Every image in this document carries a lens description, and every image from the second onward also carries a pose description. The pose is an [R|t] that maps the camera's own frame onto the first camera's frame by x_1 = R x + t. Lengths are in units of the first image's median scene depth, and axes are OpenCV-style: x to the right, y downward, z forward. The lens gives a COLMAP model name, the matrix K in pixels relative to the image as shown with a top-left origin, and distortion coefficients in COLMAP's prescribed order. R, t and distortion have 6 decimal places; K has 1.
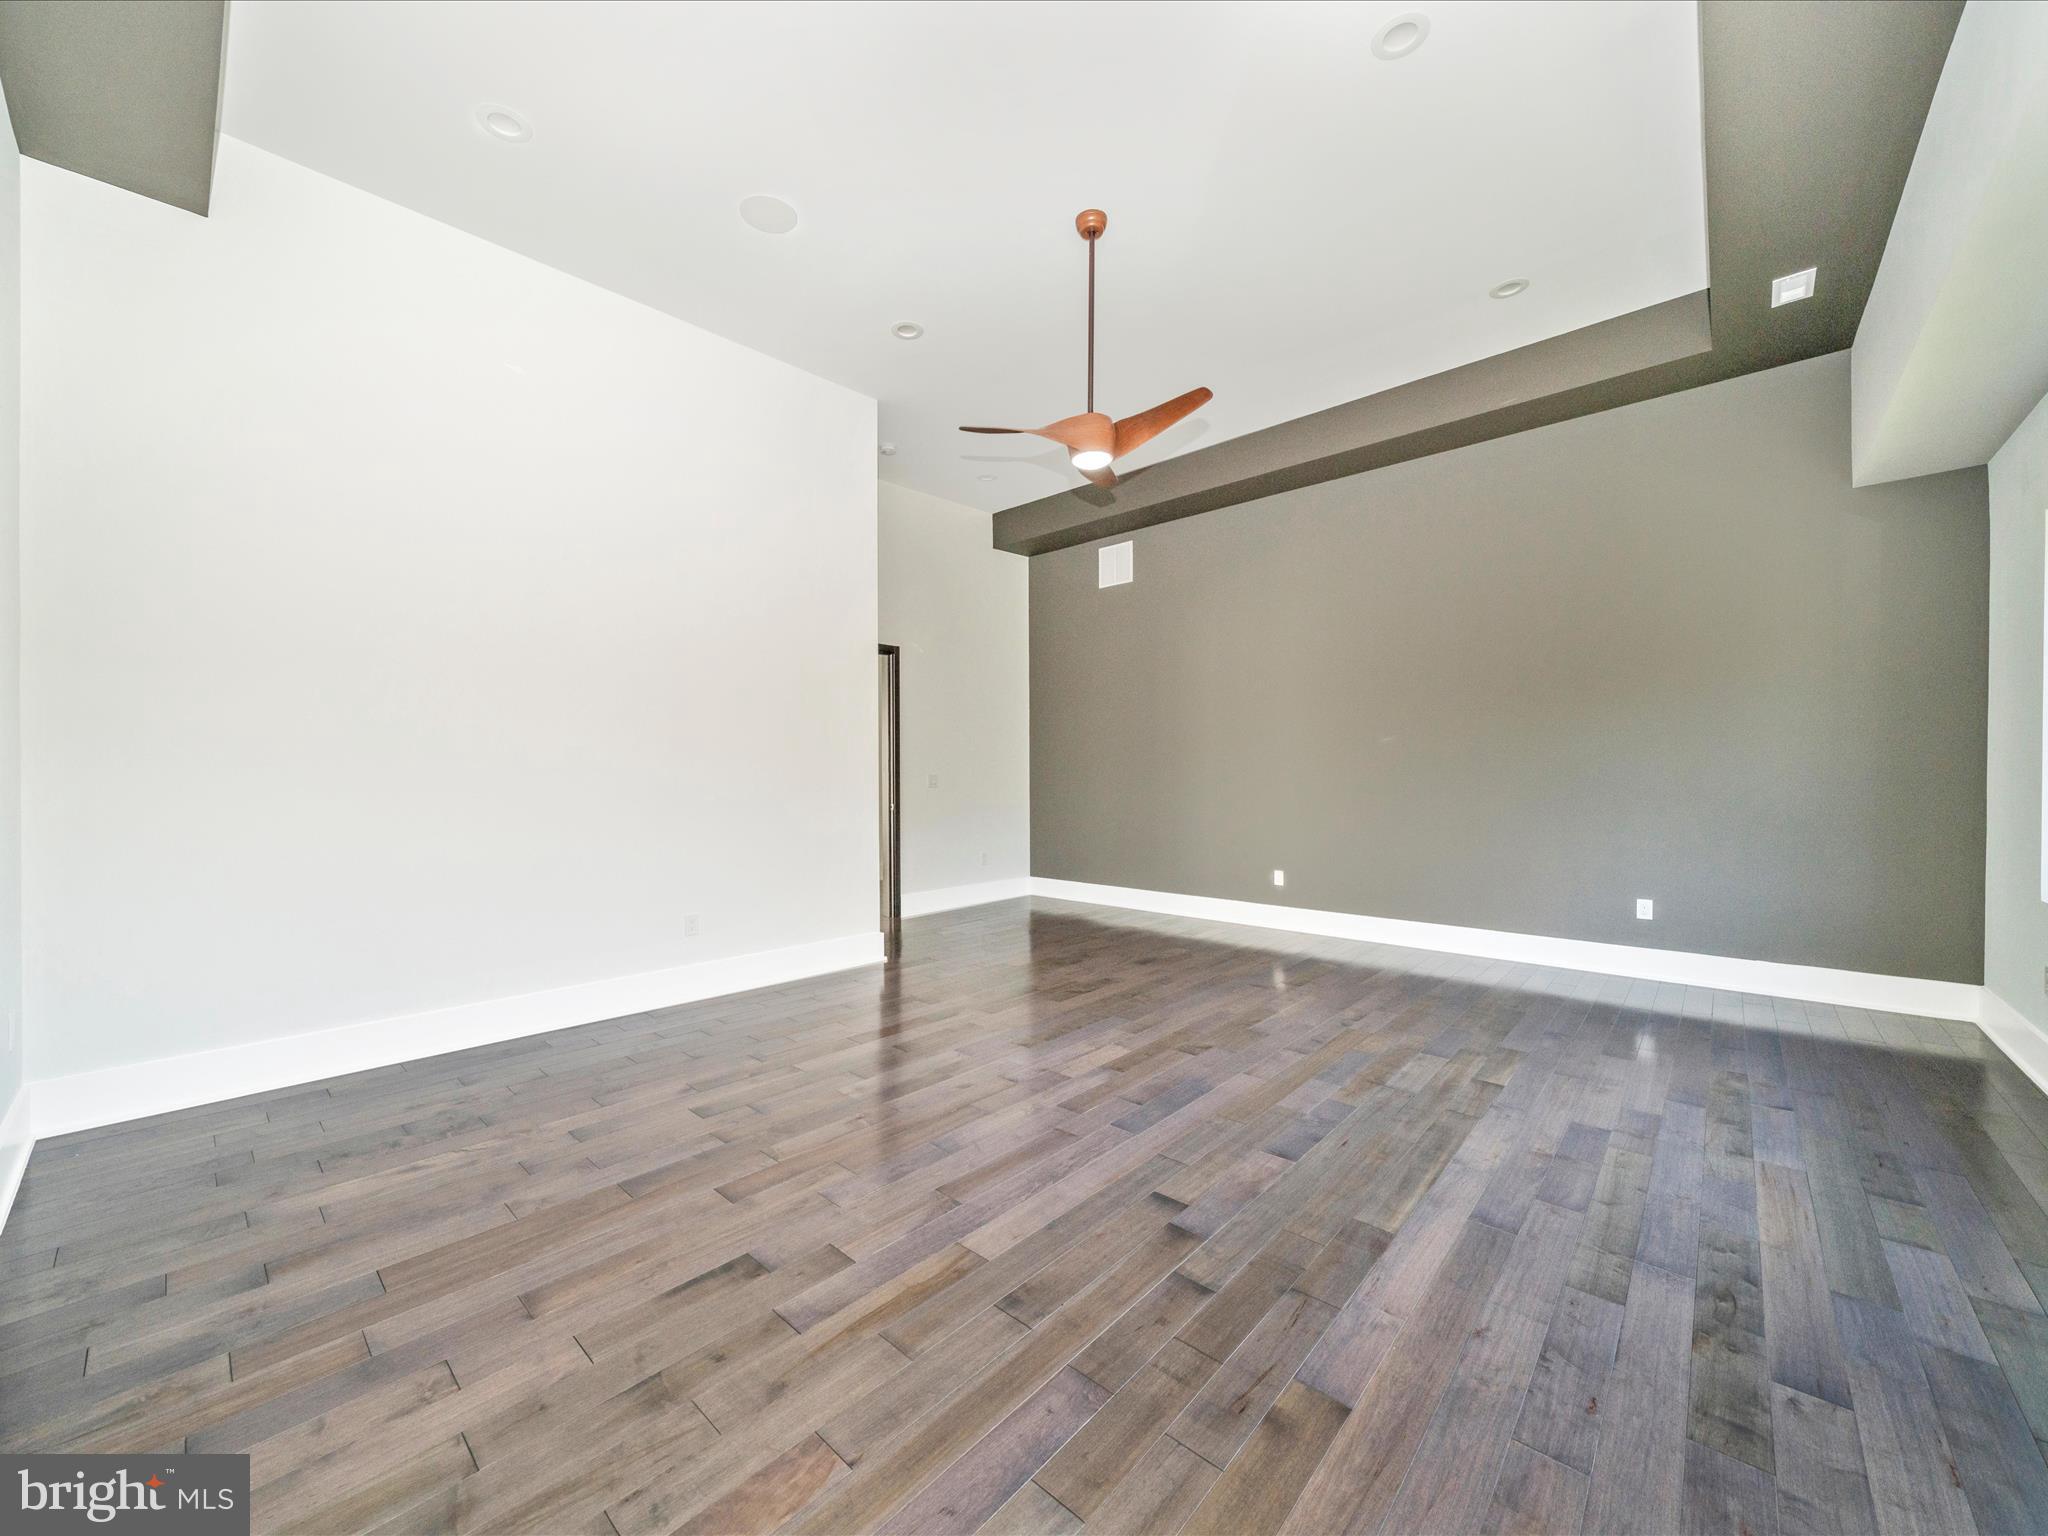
lens RADIAL K [[777.3, 0, 1024.2], [0, 777.3, 787.7], [0, 0, 1]] dist [-0.000088, -0.000108]
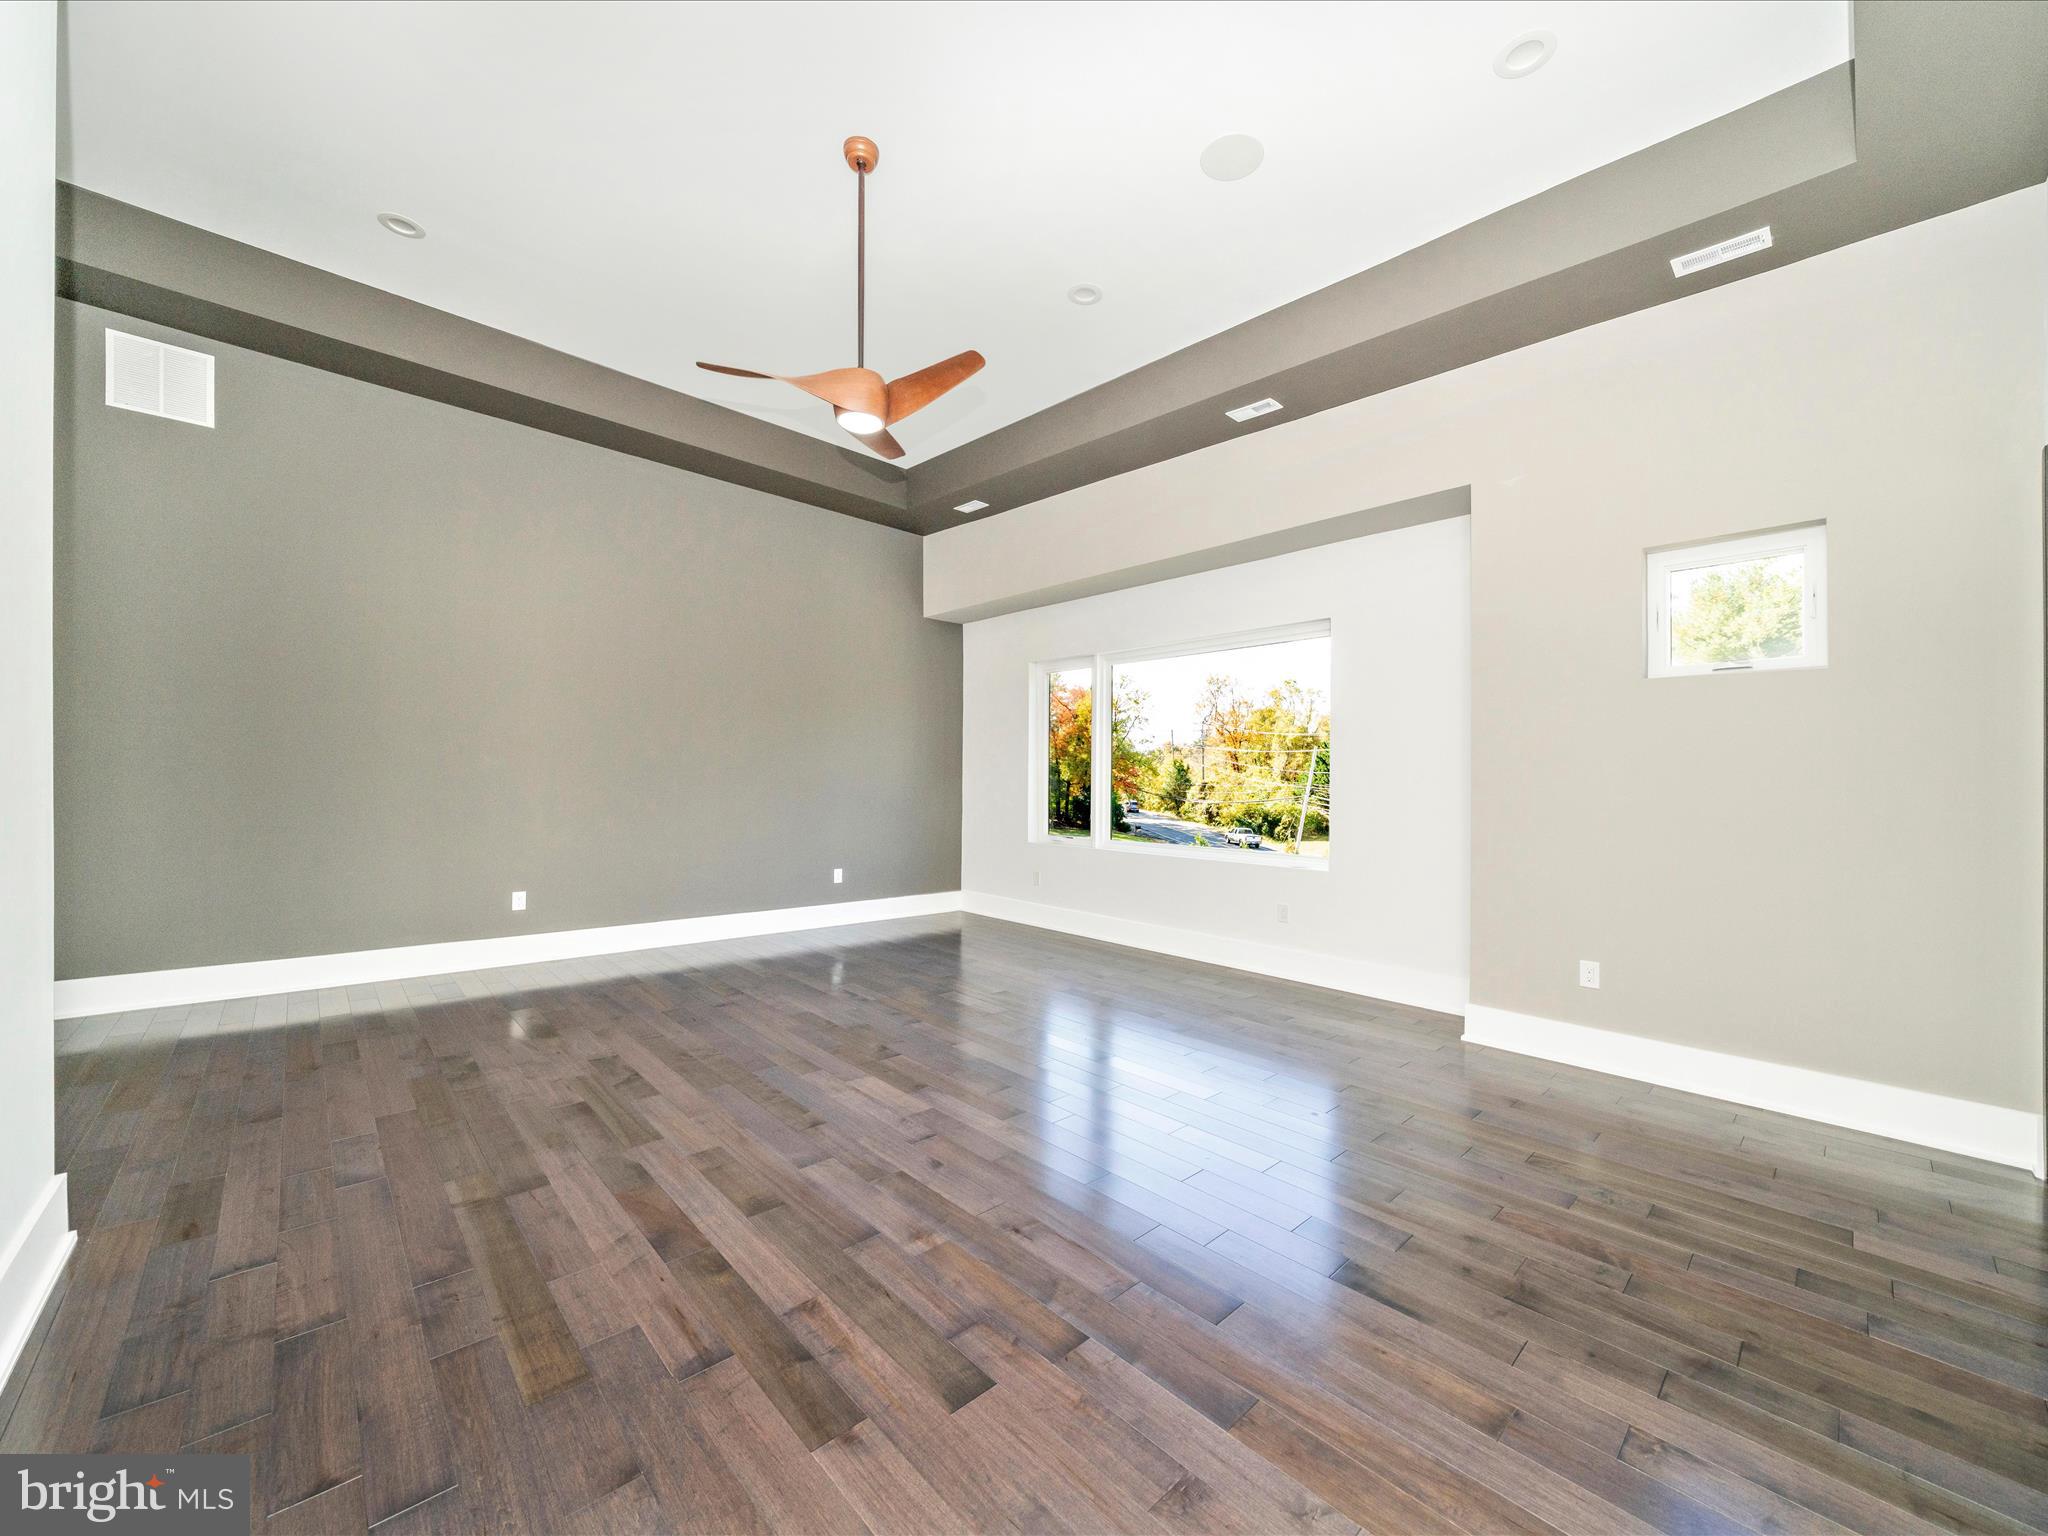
lens RADIAL K [[785.6, 0, 1015.3], [0, 785.6, 786.6], [0, 0, 1]] dist [-0.000277, -0.000193]
pose [[0.089555, -0.001307, 0.995981, -0.778941], [-0.005504, 0.999983, 0.001808, -0.012215], [-0.995967, -0.005644, 0.089546, 0.738786]]
